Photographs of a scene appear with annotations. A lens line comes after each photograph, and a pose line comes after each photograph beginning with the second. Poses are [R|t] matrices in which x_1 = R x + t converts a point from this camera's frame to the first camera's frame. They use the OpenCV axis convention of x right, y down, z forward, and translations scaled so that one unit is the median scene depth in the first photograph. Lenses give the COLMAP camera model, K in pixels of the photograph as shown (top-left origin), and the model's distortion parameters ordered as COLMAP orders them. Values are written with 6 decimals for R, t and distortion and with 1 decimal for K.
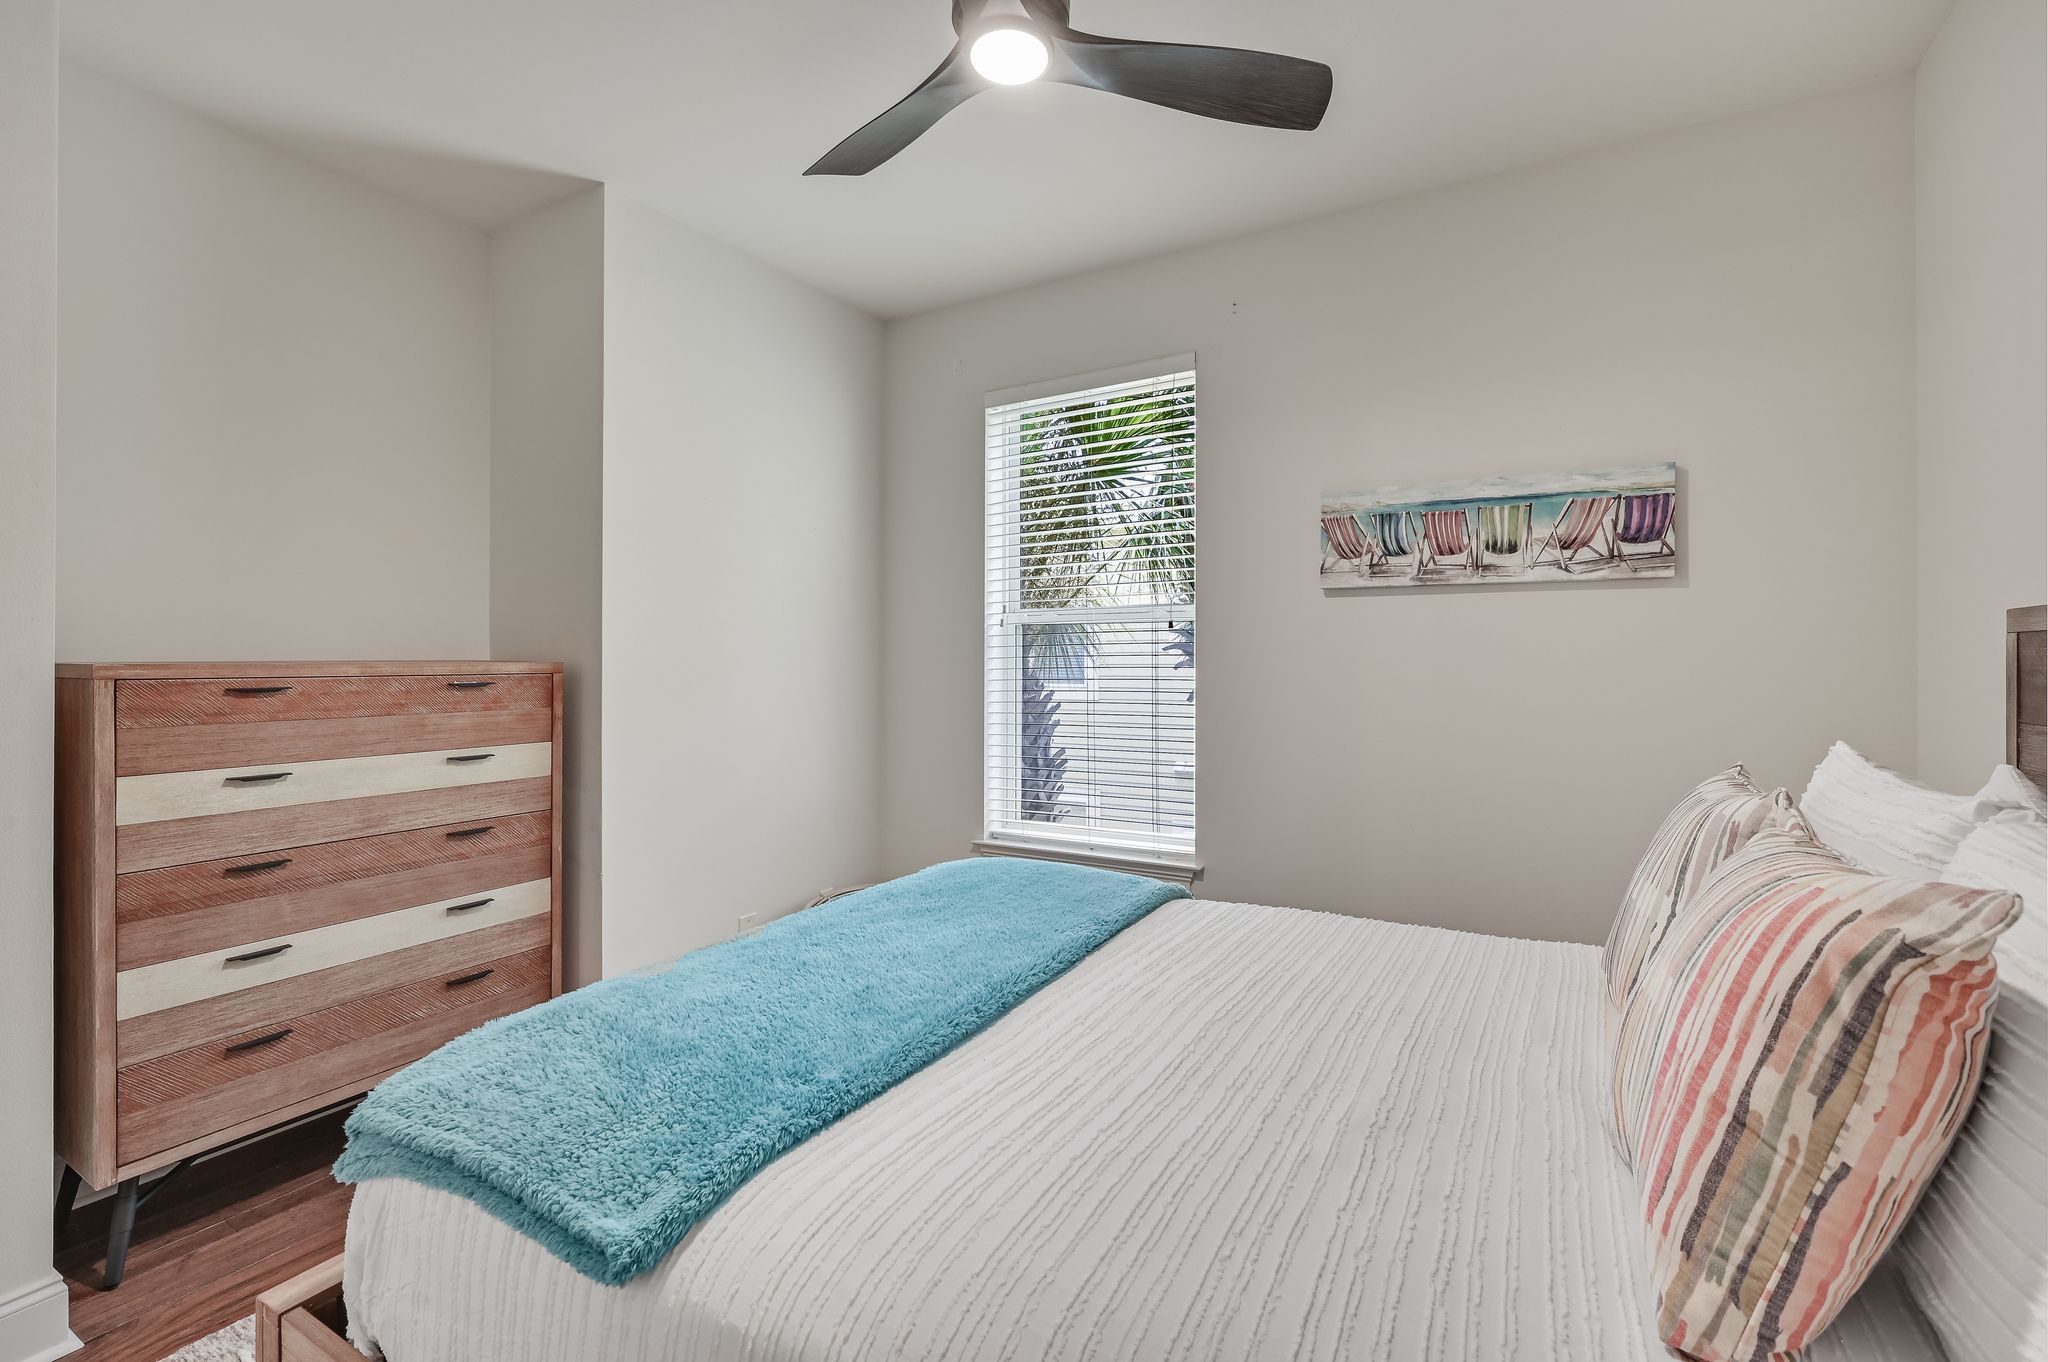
lens RADIAL K [[873.2, 0, 1016.7], [0, 873.2, 667.2], [0, 0, 1]] dist [0.000927, 0.000109]
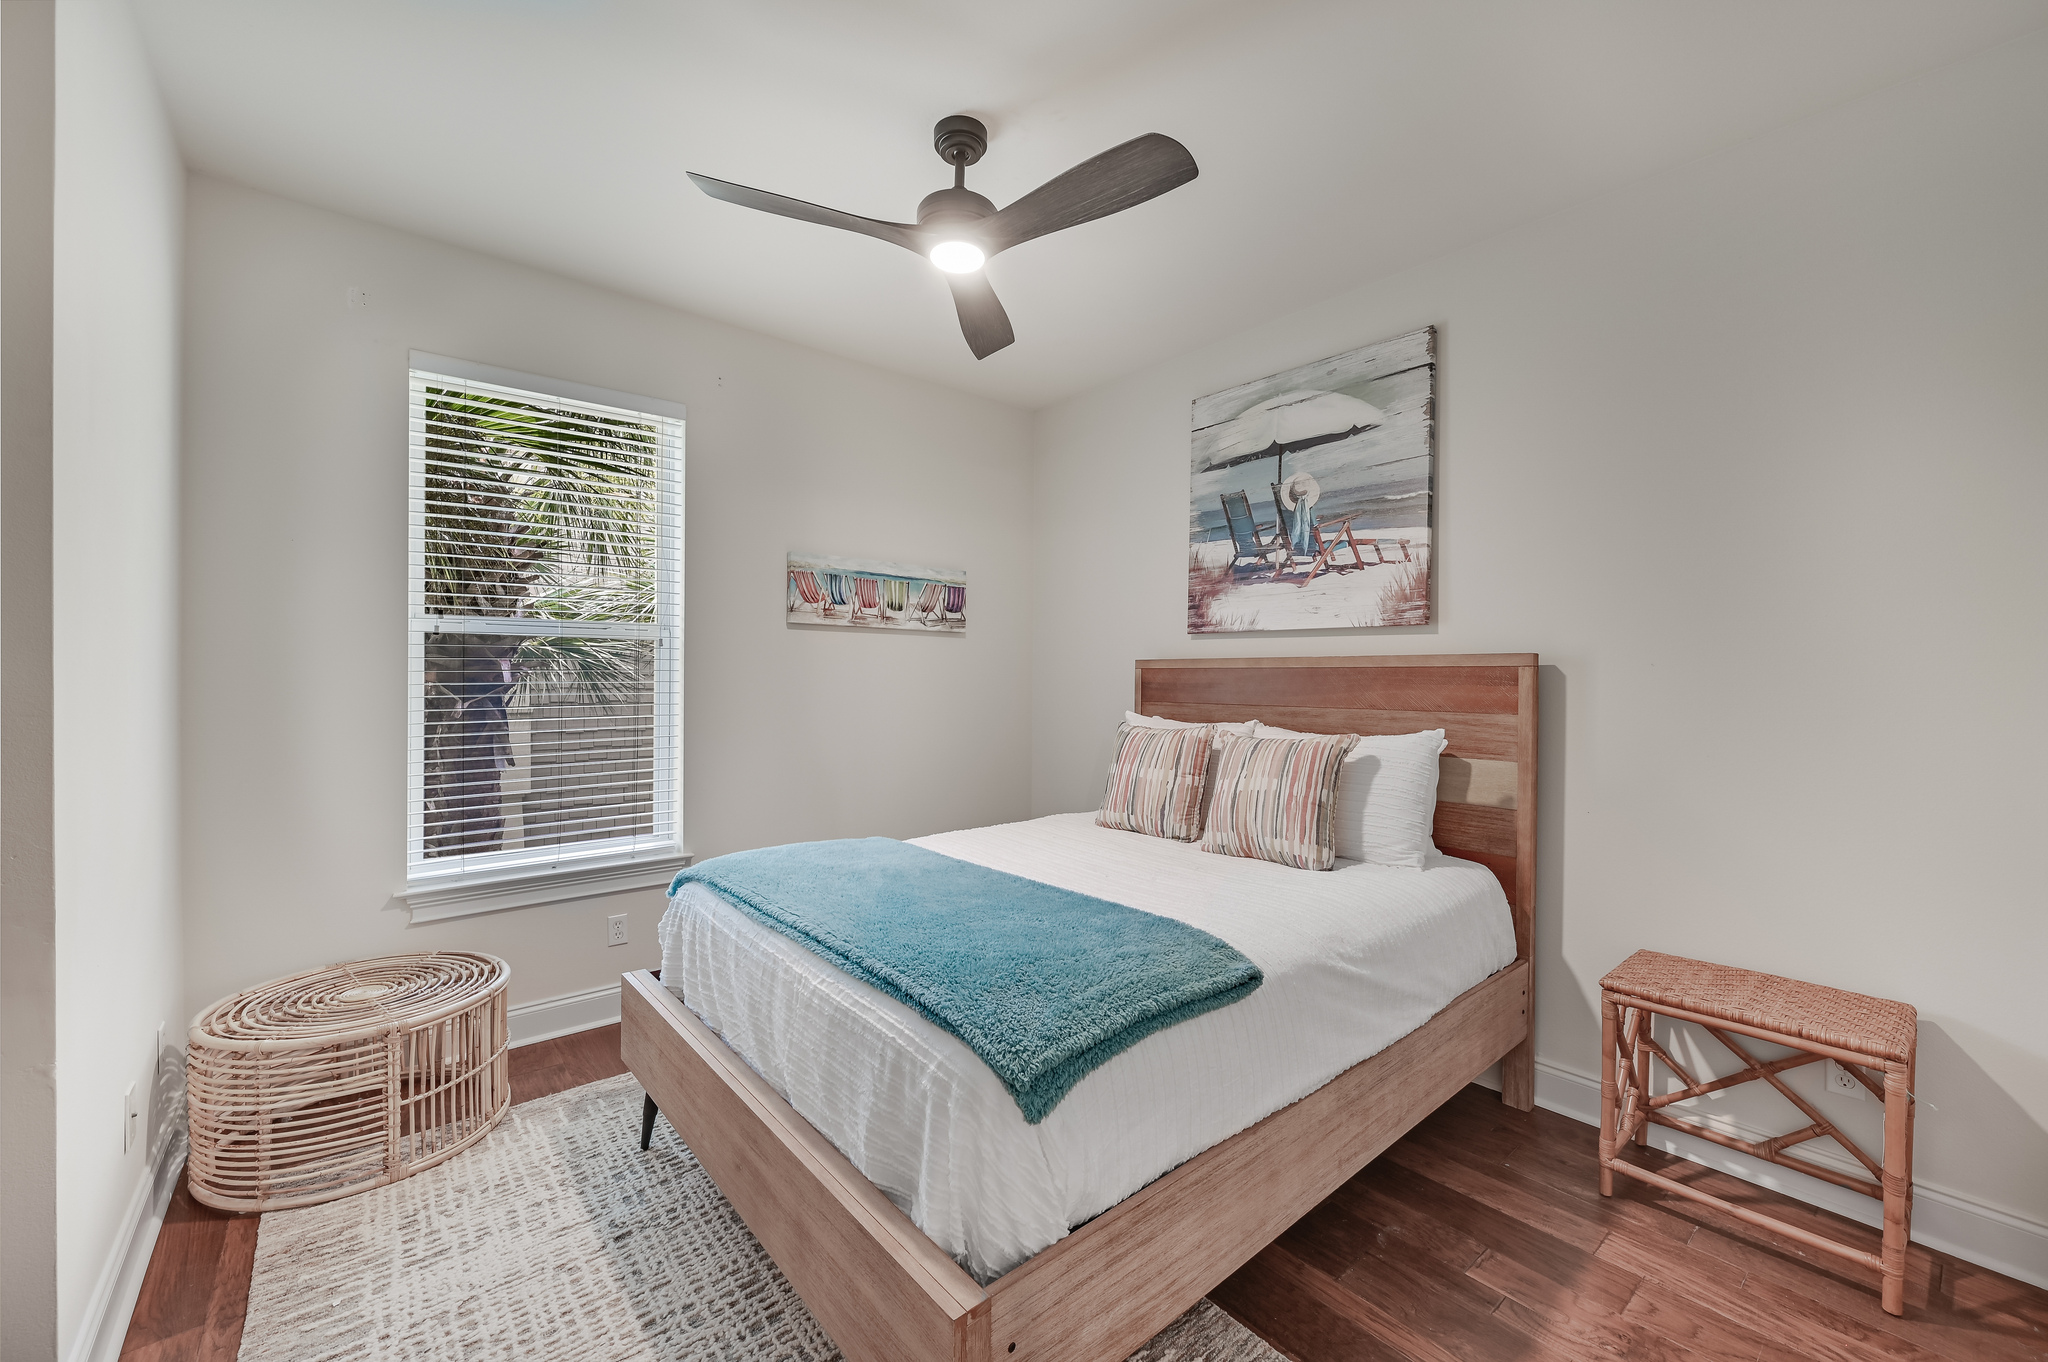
lens RADIAL K [[804.0, 0, 1024.0], [0, 804.0, 681.0], [0, 0, 1]] dist [-0.000436, -0.000024]
pose [[0.342055, -0.004089, 0.939671, -0.748822], [0.000491, 0.999991, 0.004173, -0.006654], [-0.939680, -0.000967, 0.342054, 0.269299]]
